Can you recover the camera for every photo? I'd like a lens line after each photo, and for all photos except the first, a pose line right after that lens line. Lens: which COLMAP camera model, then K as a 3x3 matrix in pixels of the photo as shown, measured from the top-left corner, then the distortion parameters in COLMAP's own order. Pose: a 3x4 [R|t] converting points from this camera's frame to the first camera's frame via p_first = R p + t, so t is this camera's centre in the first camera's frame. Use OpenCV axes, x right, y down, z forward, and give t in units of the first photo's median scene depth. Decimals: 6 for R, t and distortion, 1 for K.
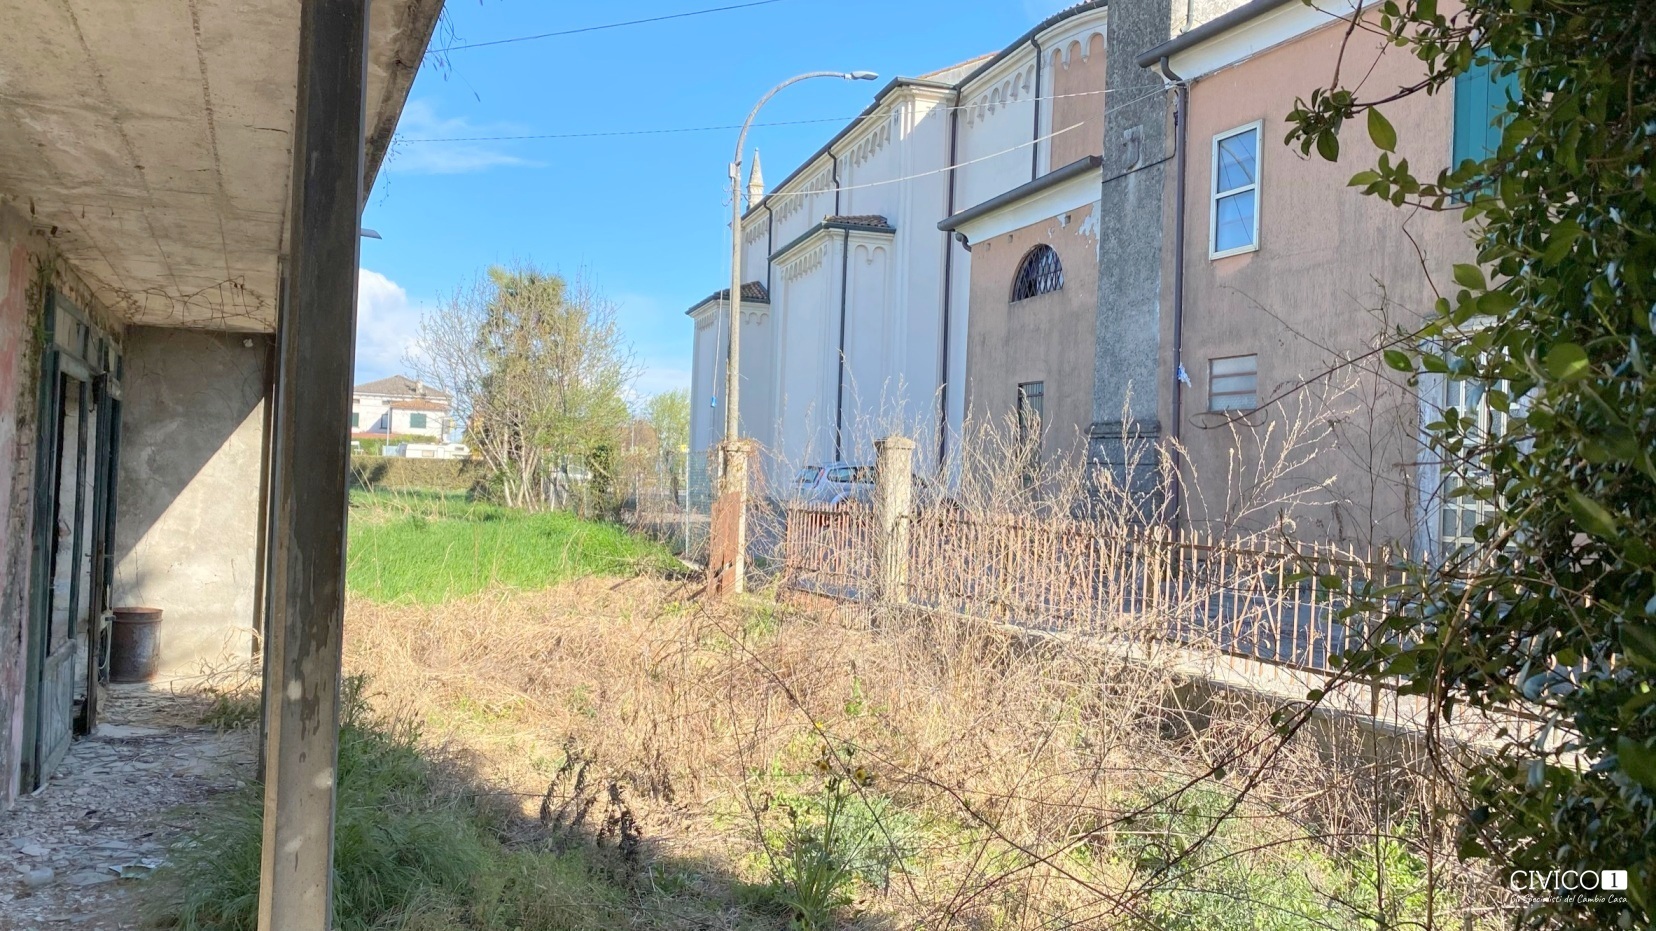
lens RADIAL K [[1294.5, 0, 835.8], [0, 1294.5, 461.4], [0, 0, 1]] dist [-0.006597, 0.000135]
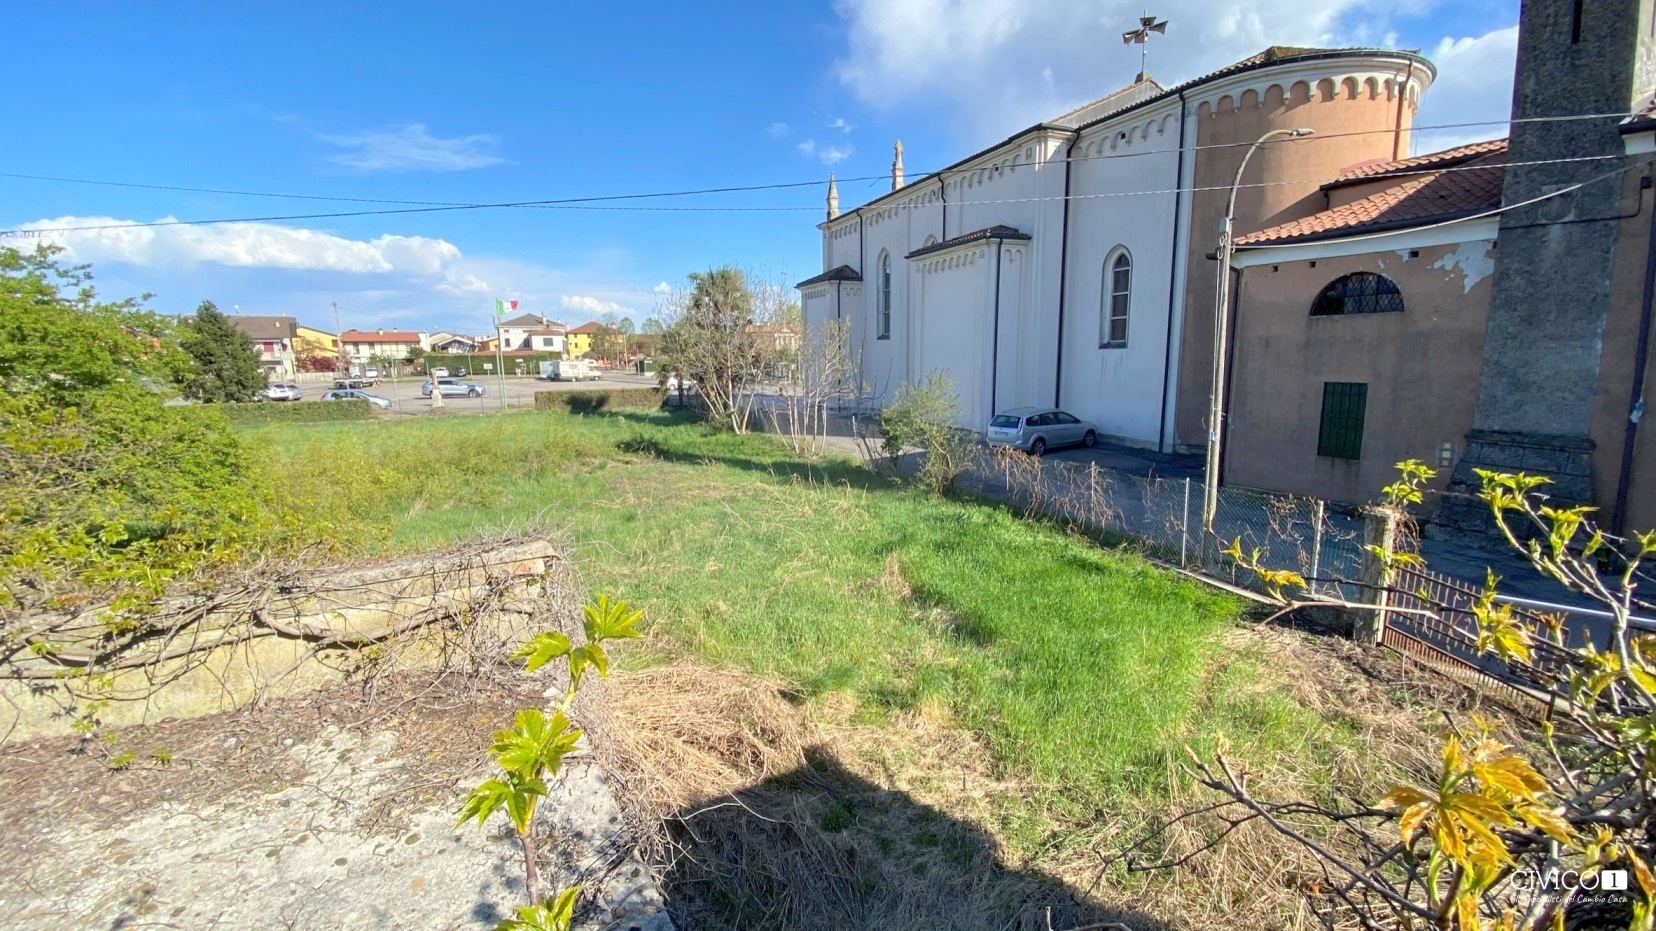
lens RADIAL K [[664.6, 0, 821.0], [0, 664.6, 471.7], [0, 0, 1]] dist [-0.024349, -0.001500]
pose [[0.990462, -0.080500, 0.111826, -0.288714], [0.056080, 0.976841, 0.206487, -0.089538], [-0.125858, -0.198246, 0.972038, 0.265272]]
